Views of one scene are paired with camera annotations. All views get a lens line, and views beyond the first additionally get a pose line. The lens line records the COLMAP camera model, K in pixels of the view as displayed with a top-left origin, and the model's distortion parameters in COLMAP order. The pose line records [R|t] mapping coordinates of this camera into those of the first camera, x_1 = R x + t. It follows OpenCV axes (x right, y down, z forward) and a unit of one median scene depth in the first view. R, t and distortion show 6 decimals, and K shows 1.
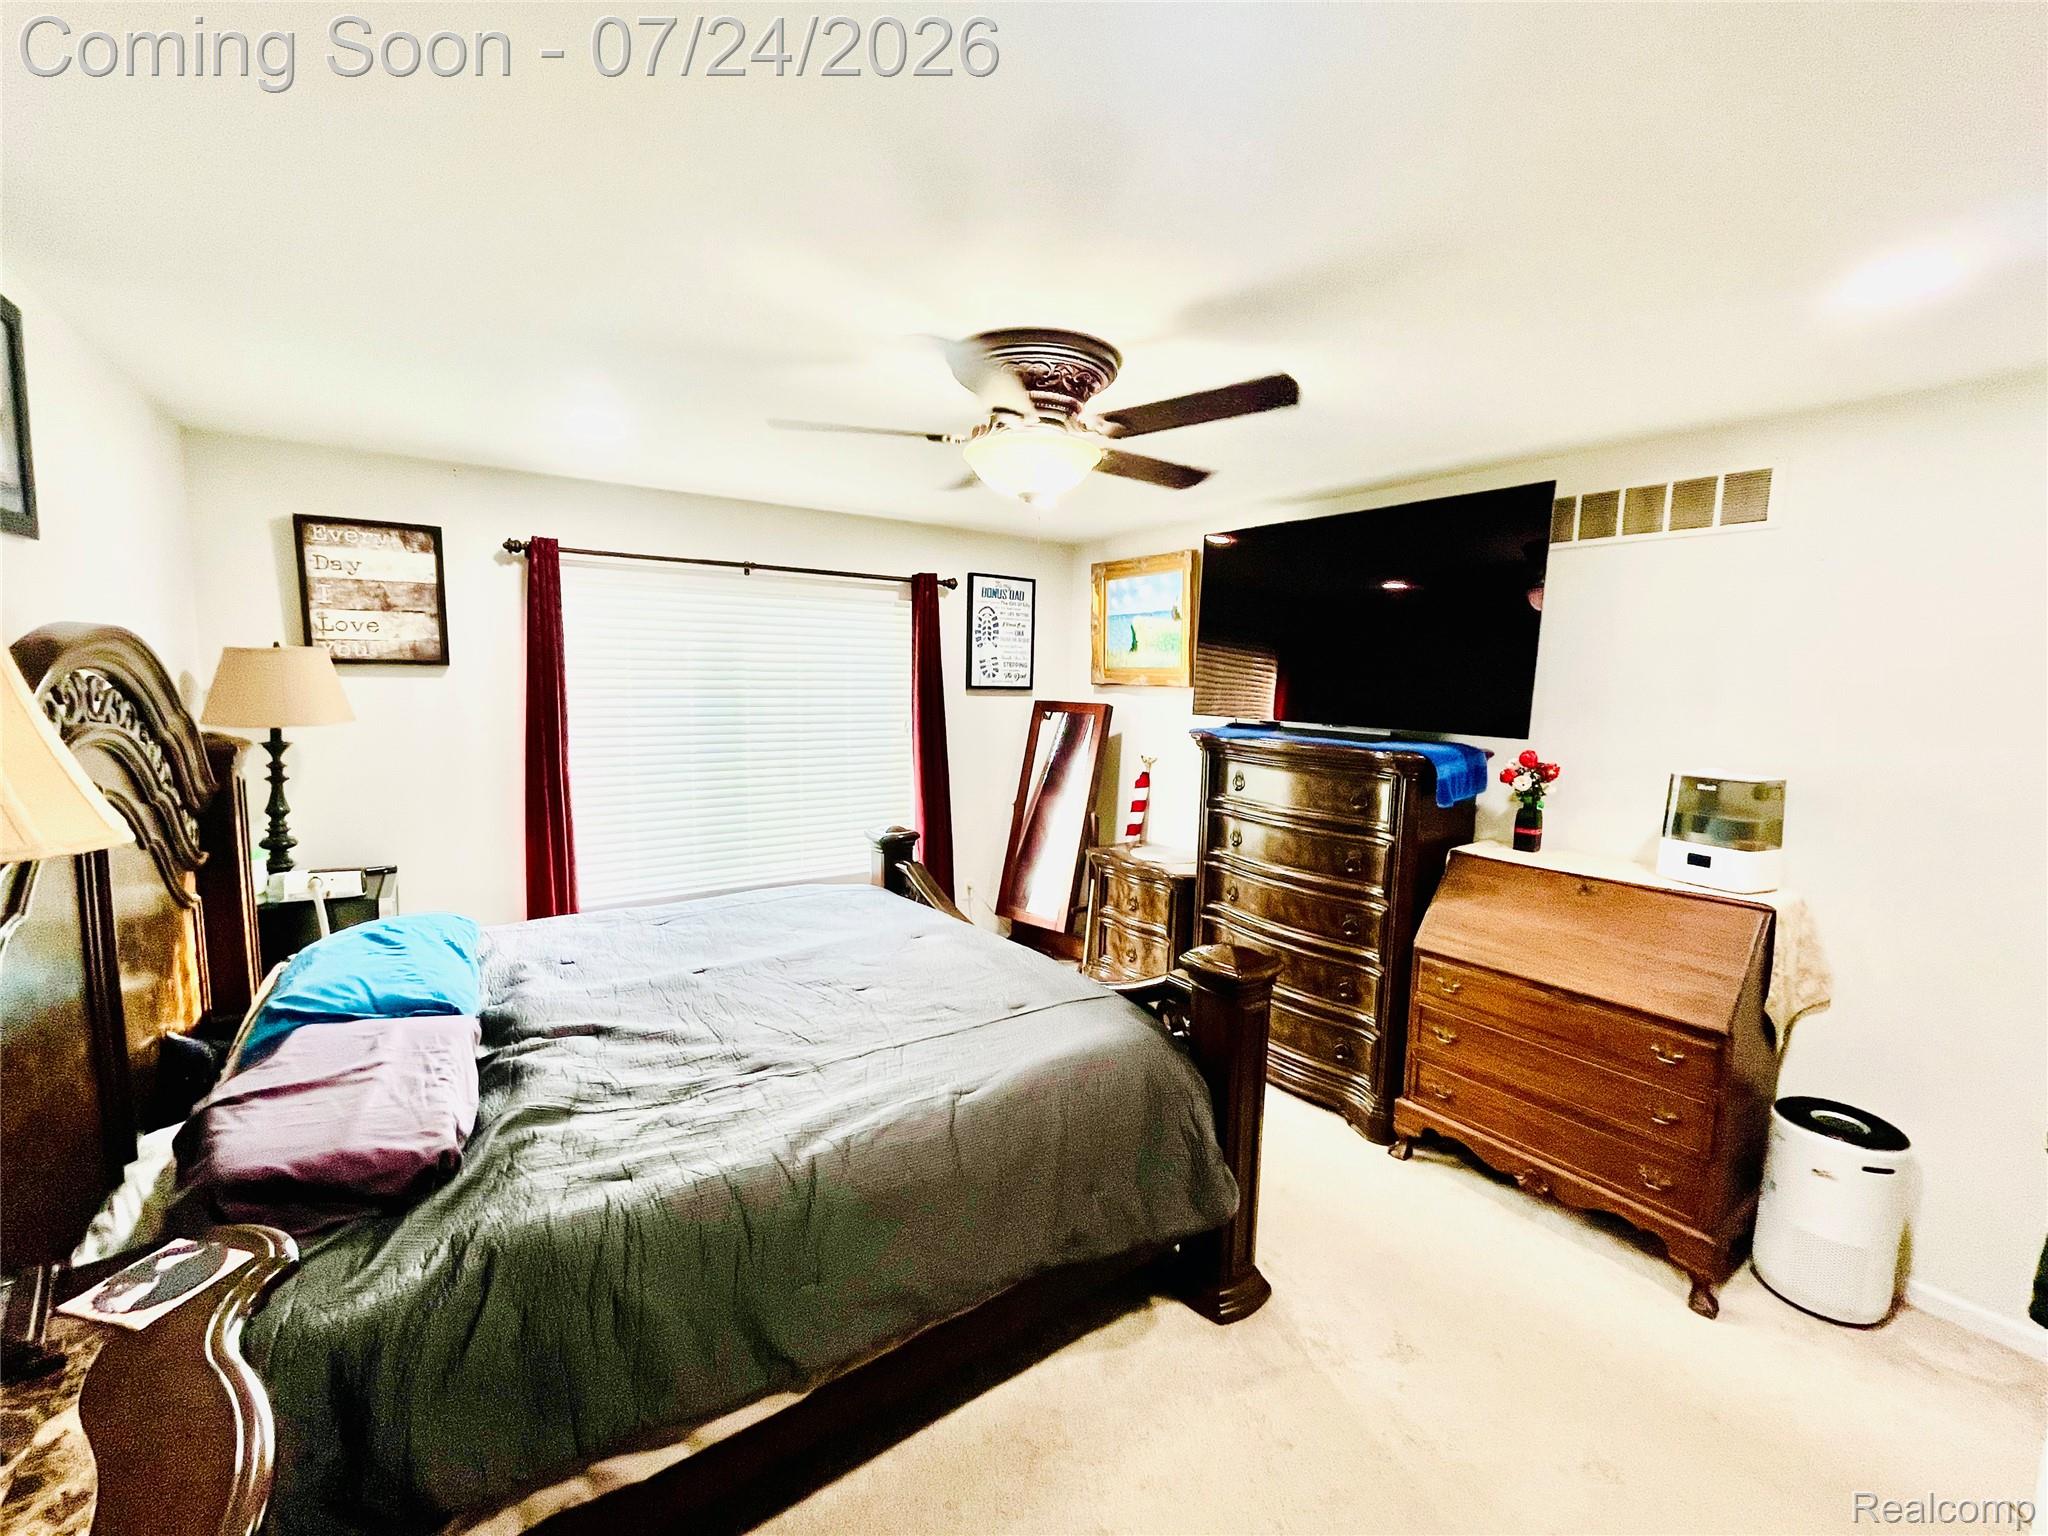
lens RADIAL K [[829.5, 0, 1017.0], [0, 829.5, 769.0], [0, 0, 1]] dist [0.000109, -0.000980]
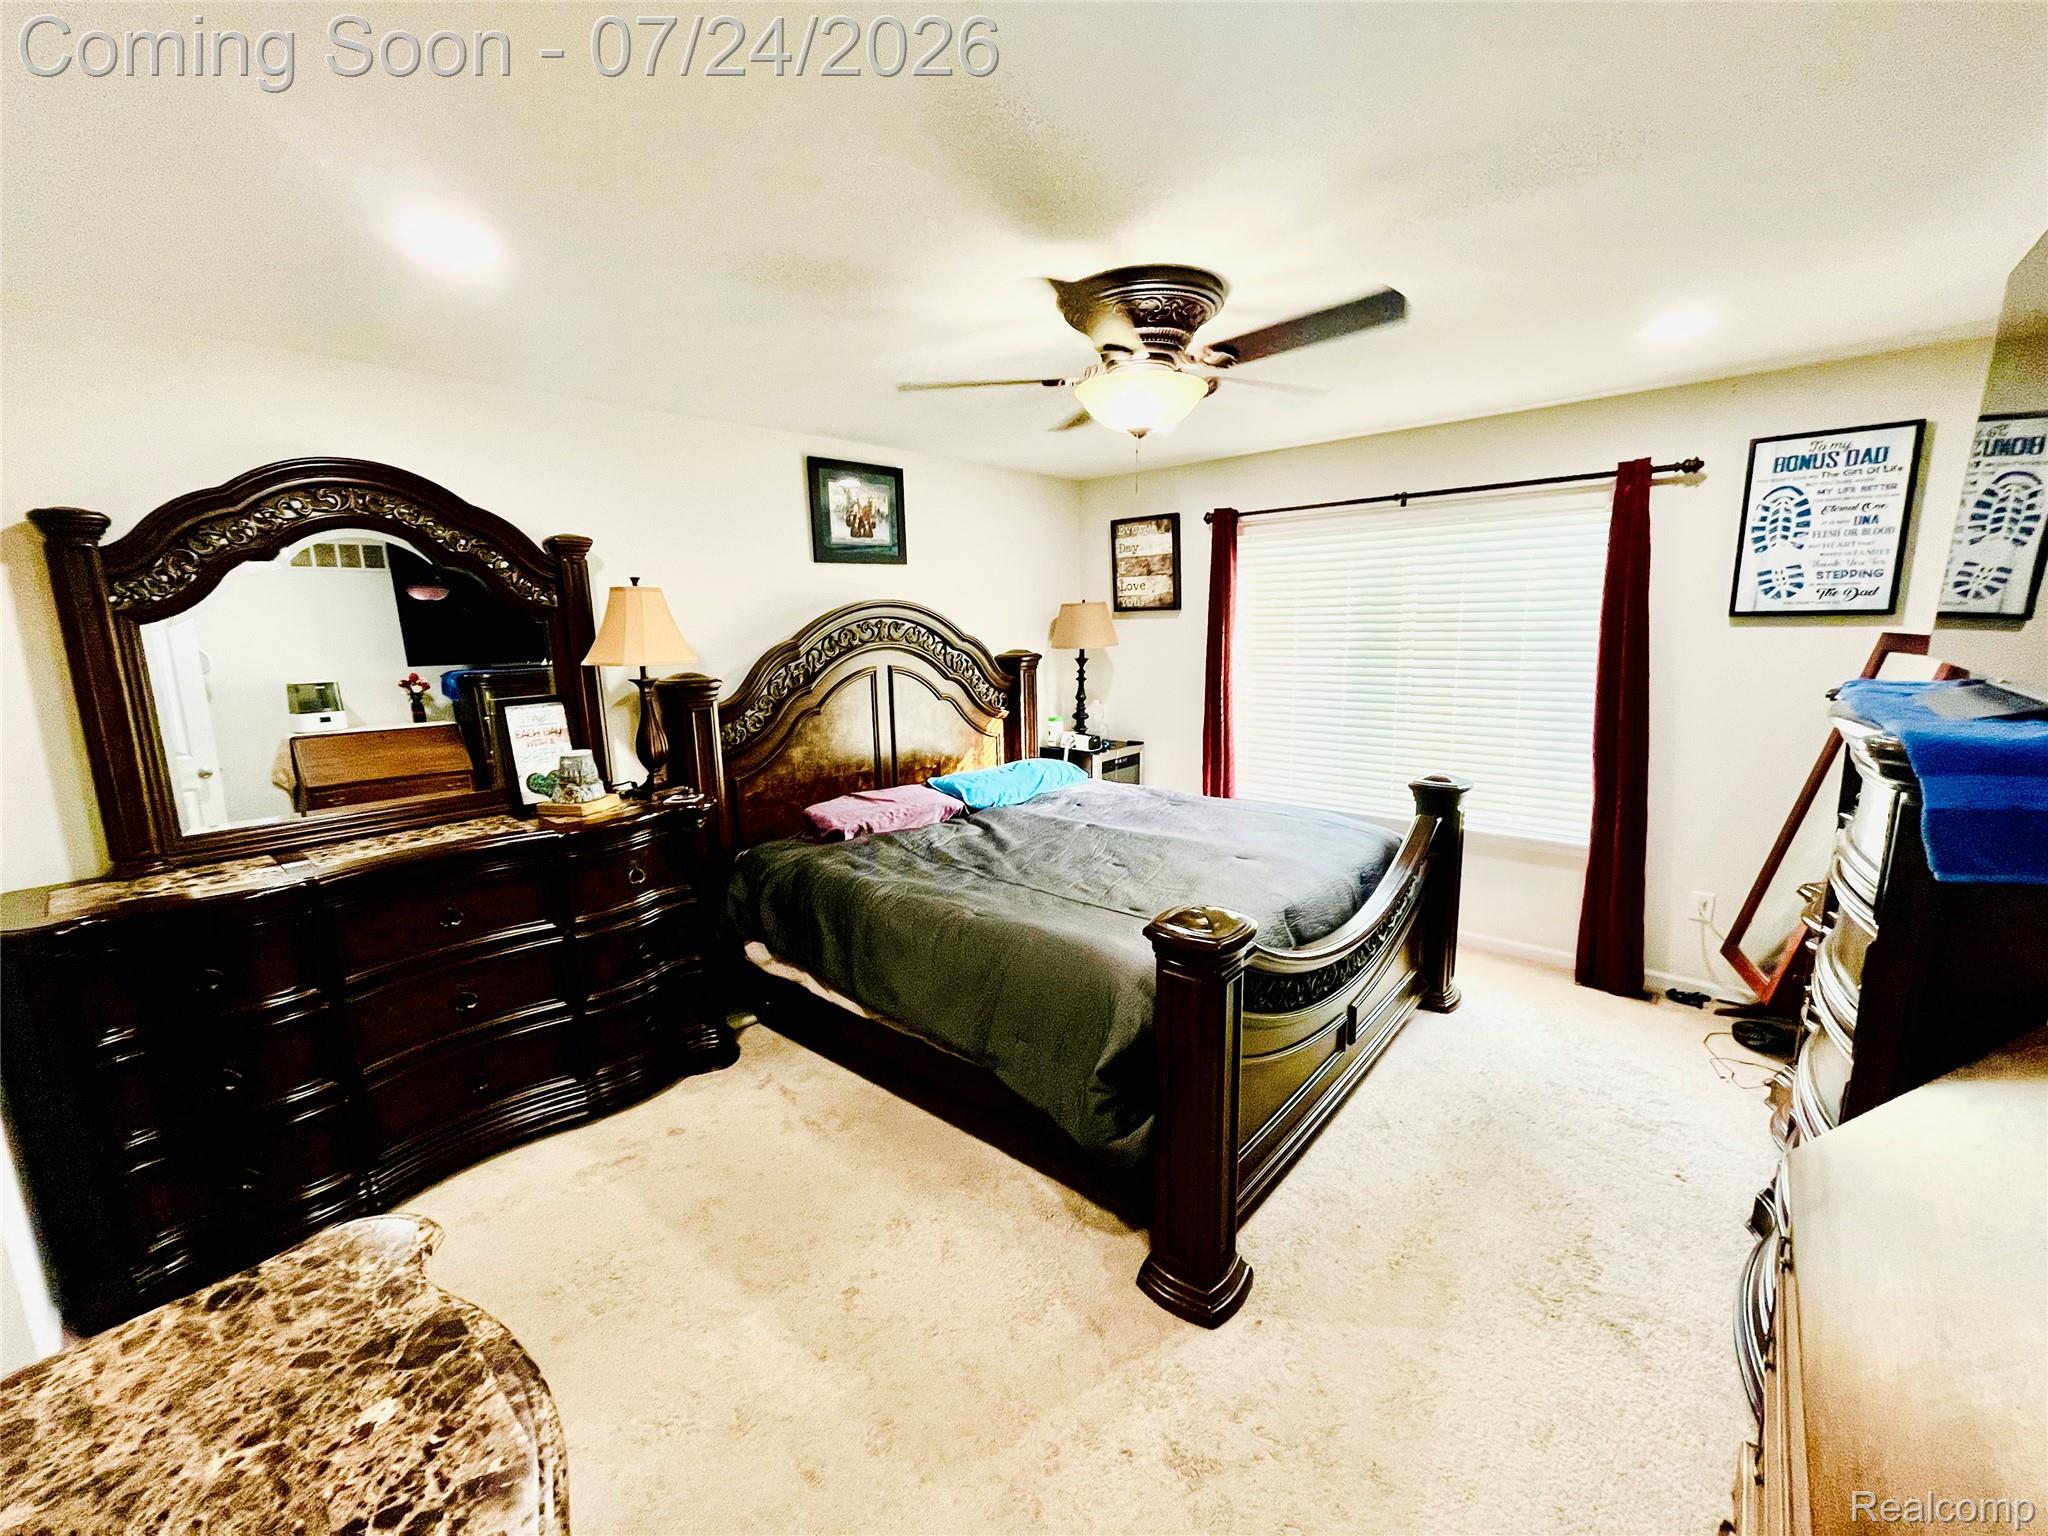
lens RADIAL K [[829.5, 0, 1022.1], [0, 829.5, 766.8], [0, 0, 1]] dist [0.000109, -0.000980]
pose [[0.235901, 0.148508, -0.960363, 0.689252], [-0.083643, 0.987689, 0.132188, -0.022901], [0.968171, 0.049145, 0.245418, 0.401707]]
